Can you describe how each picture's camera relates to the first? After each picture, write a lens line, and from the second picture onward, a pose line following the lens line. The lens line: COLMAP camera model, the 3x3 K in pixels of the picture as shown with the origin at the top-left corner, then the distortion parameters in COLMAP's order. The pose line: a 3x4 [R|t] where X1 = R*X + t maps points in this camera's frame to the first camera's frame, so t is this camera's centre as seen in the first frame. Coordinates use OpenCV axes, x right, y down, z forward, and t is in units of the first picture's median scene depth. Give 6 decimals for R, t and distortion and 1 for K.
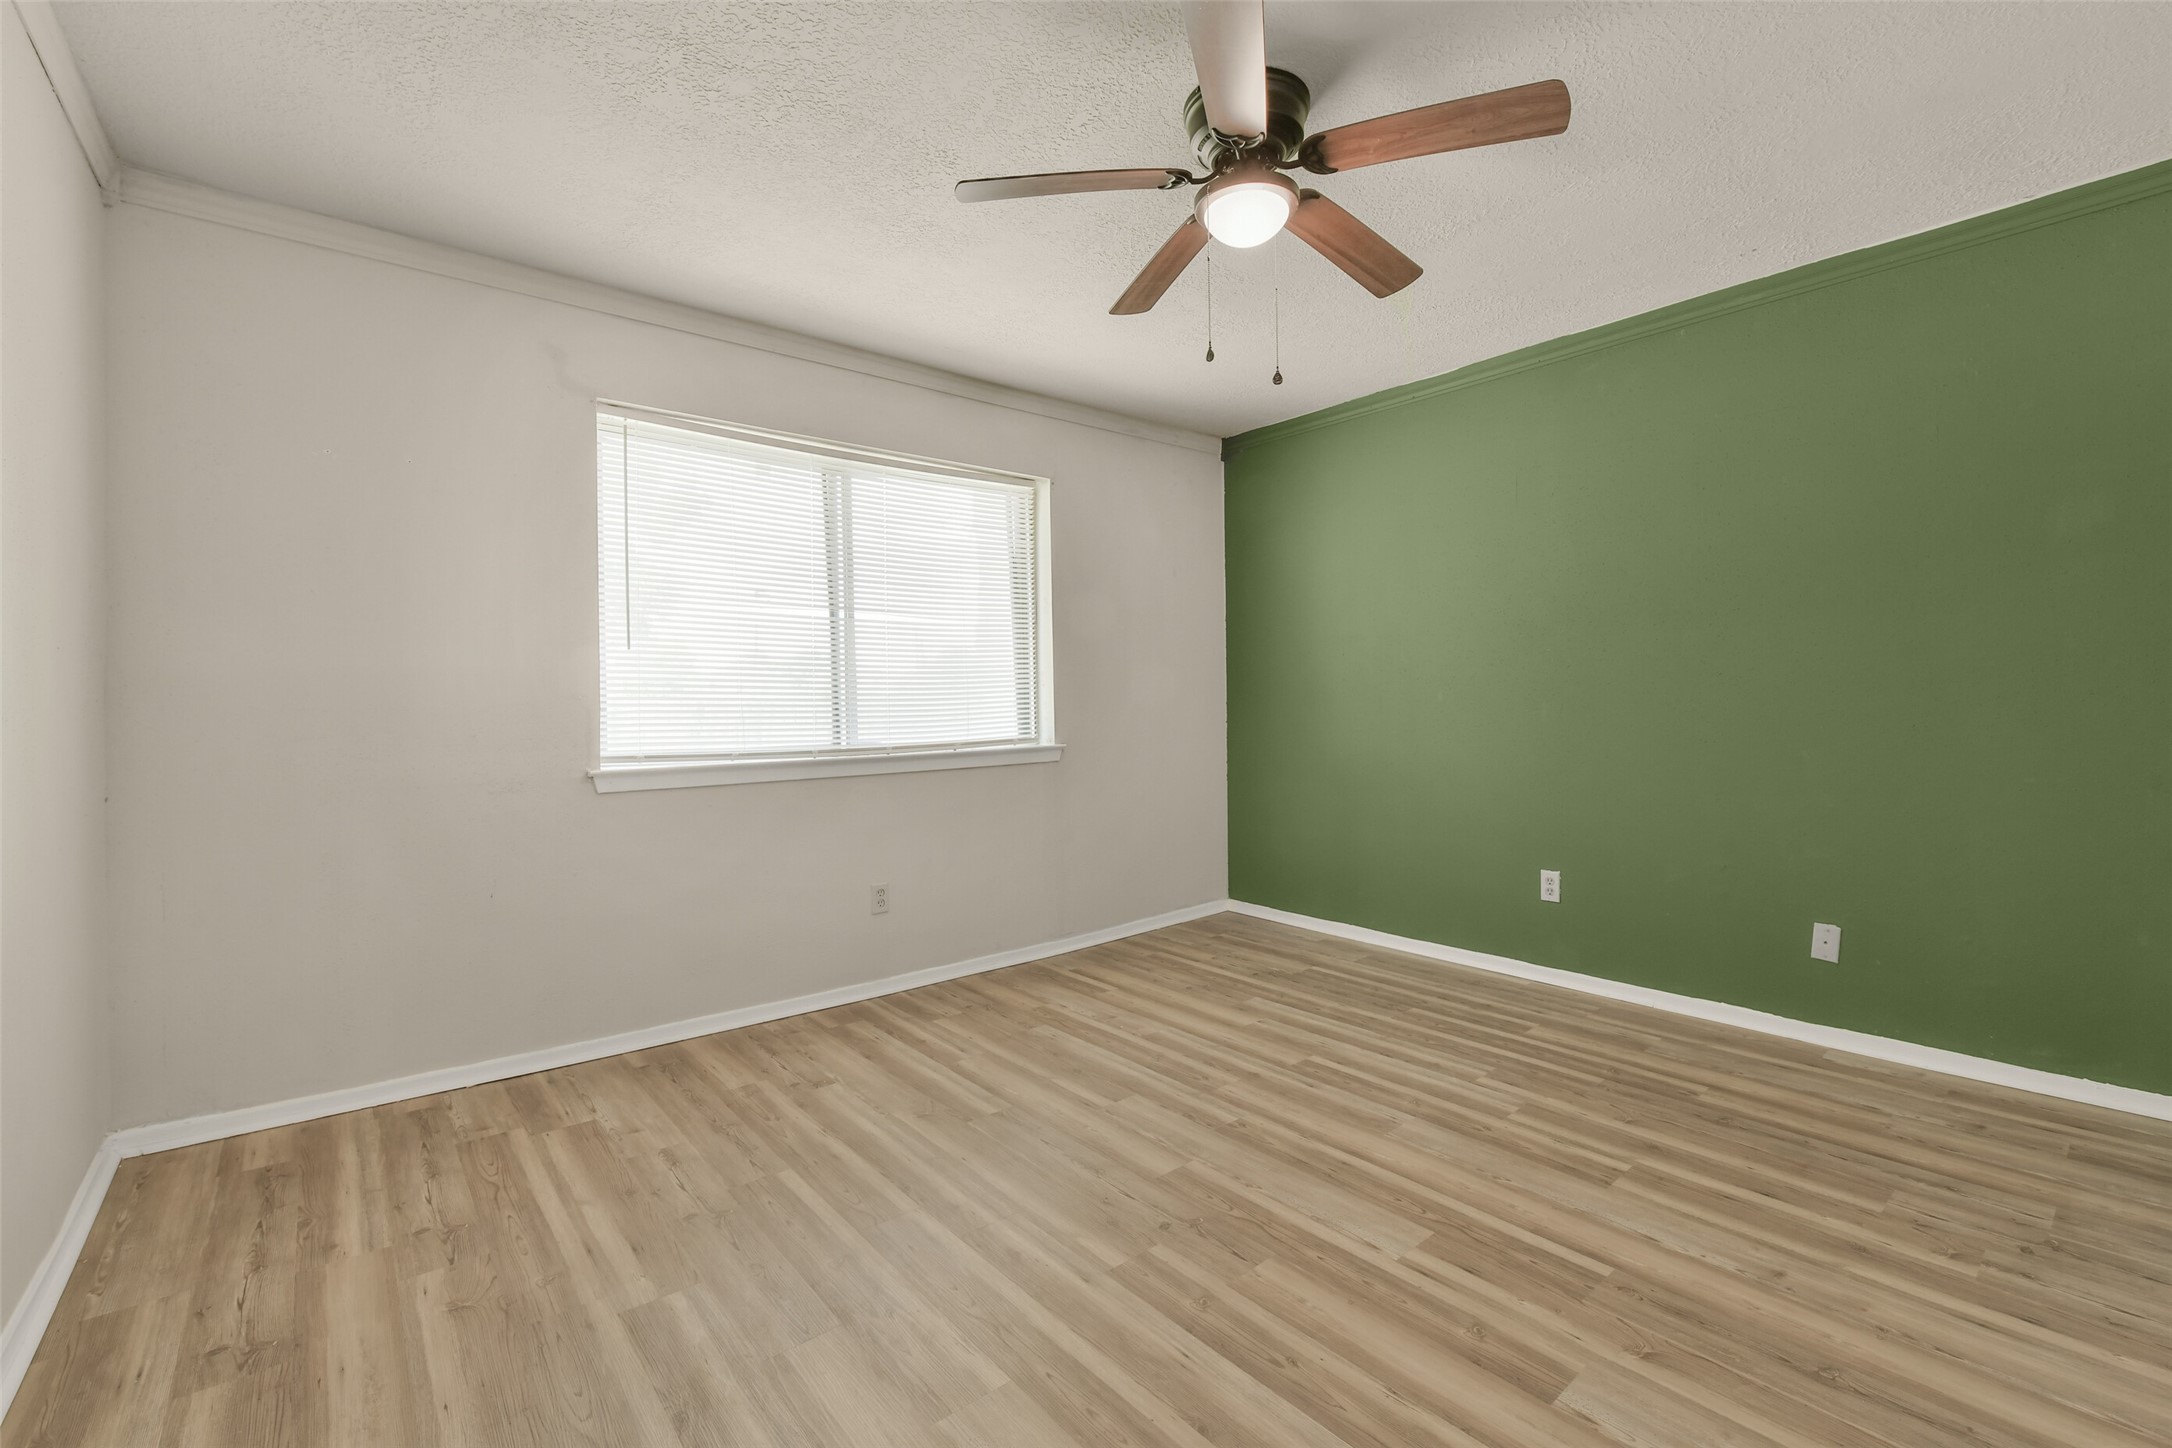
lens RADIAL K [[922.5, 0, 1096.6], [0, 922.5, 706.5], [0, 0, 1]] dist [-0.000294, 0.000057]
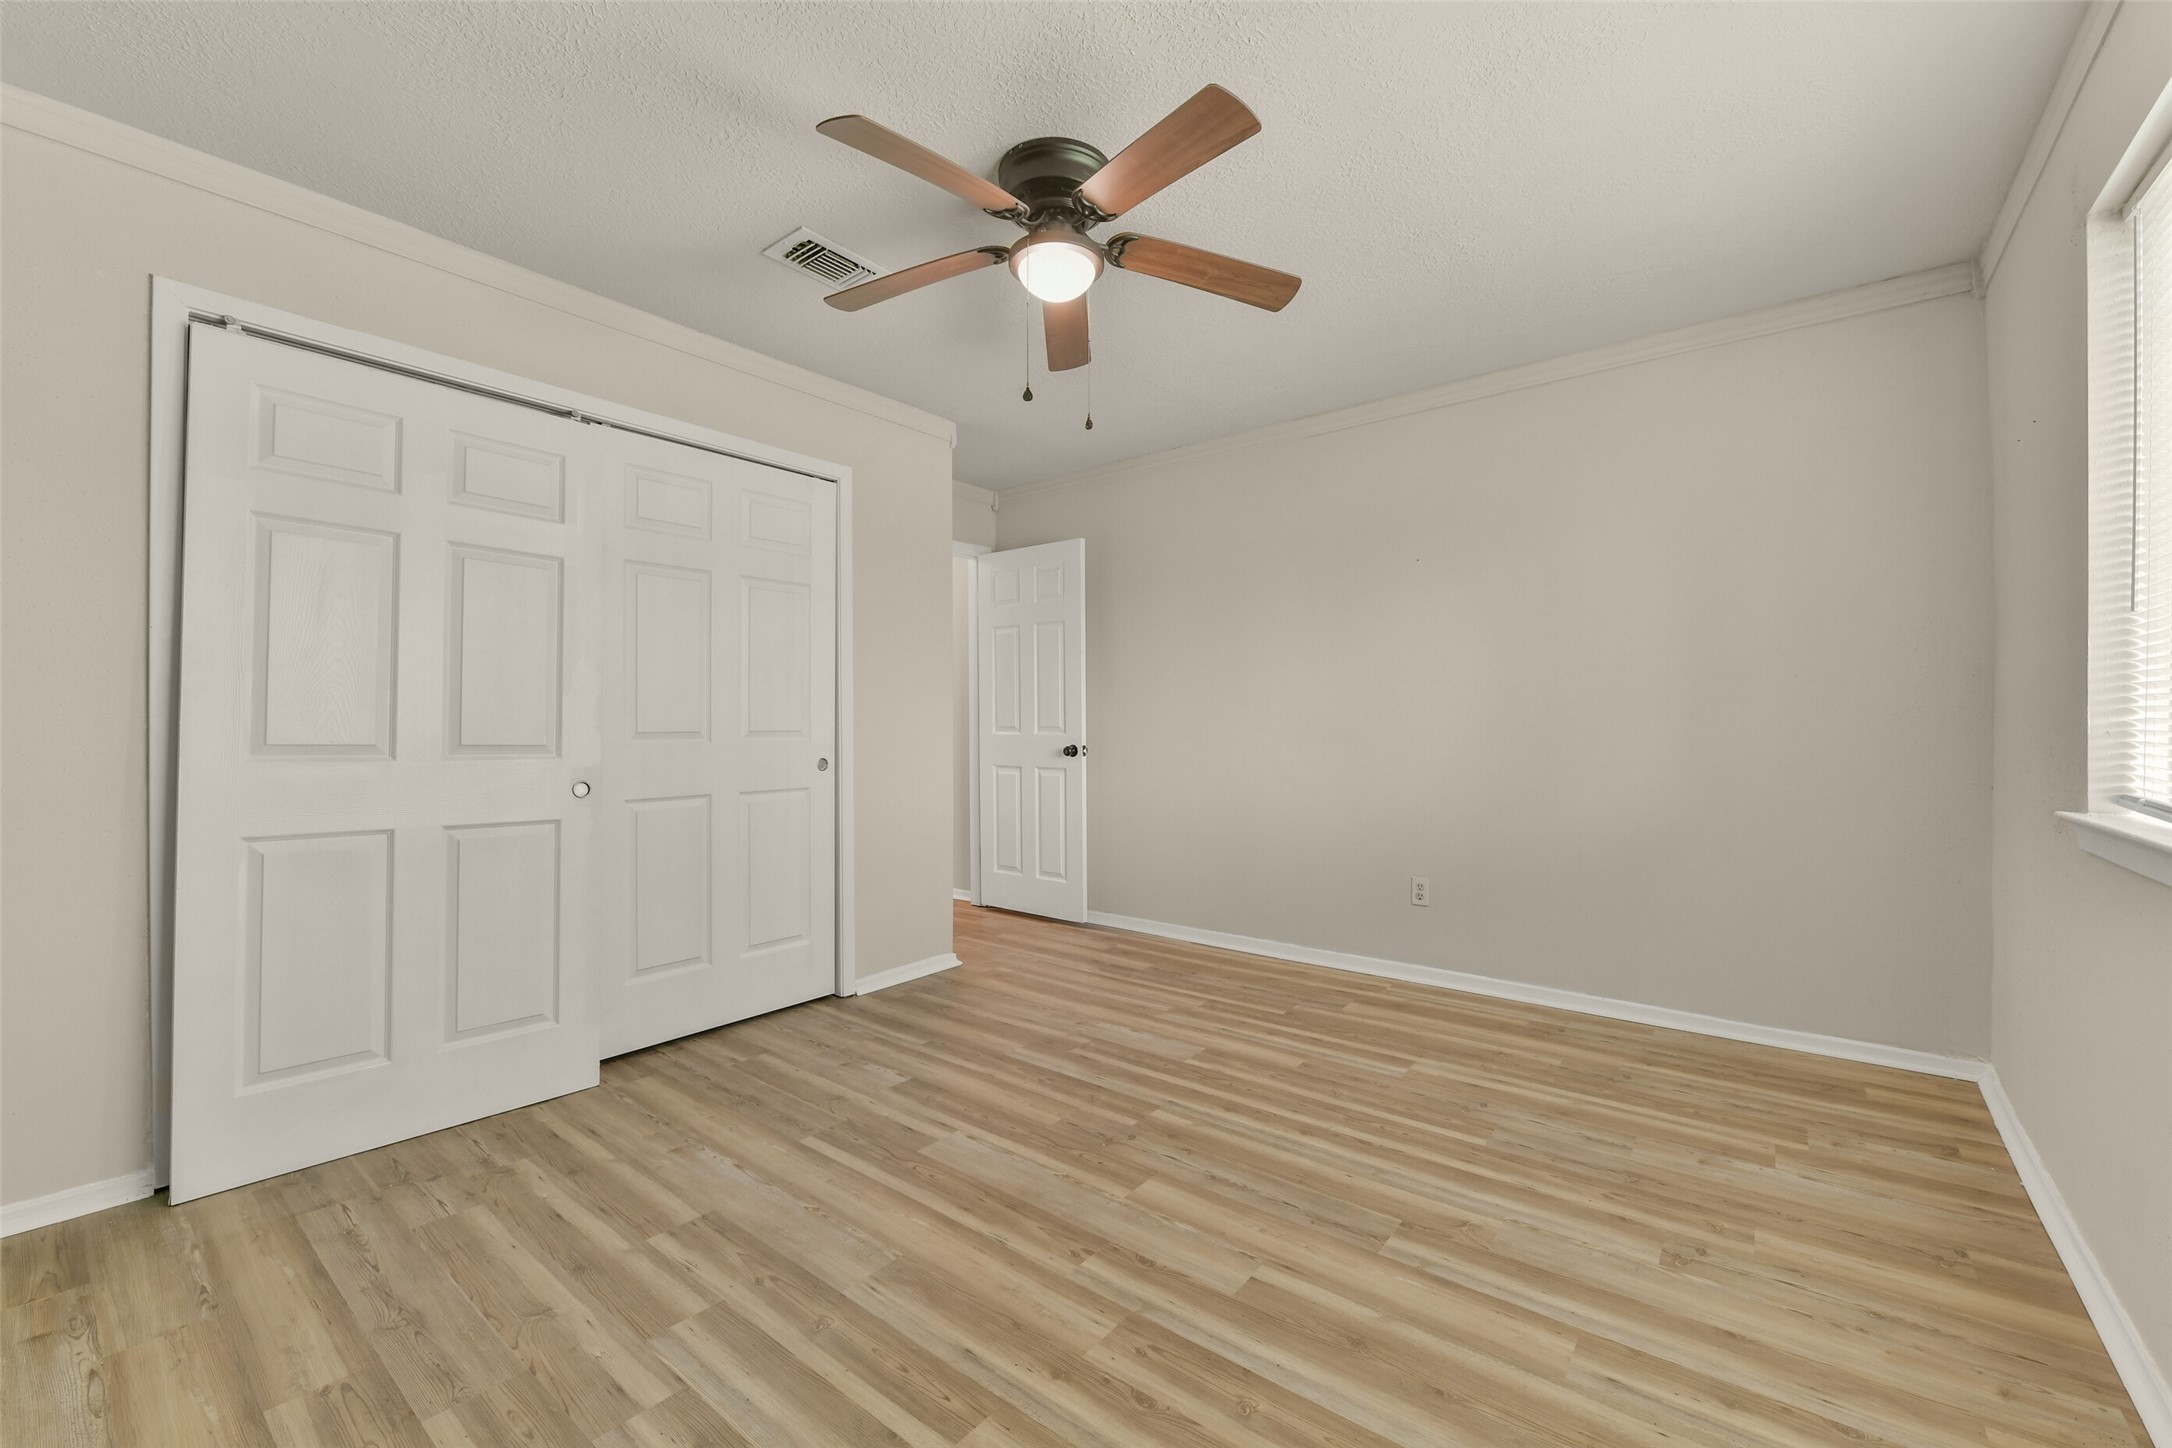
lens RADIAL K [[887.7, 0, 1092.5], [0, 887.7, 722.3], [0, 0, 1]] dist [-0.005727, -0.000444]
pose [[-0.979636, 0.013384, -0.200335, 0.322643], [0.012333, 0.999903, 0.006494, -0.006839], [0.200403, 0.003891, -0.979706, 1.942785]]
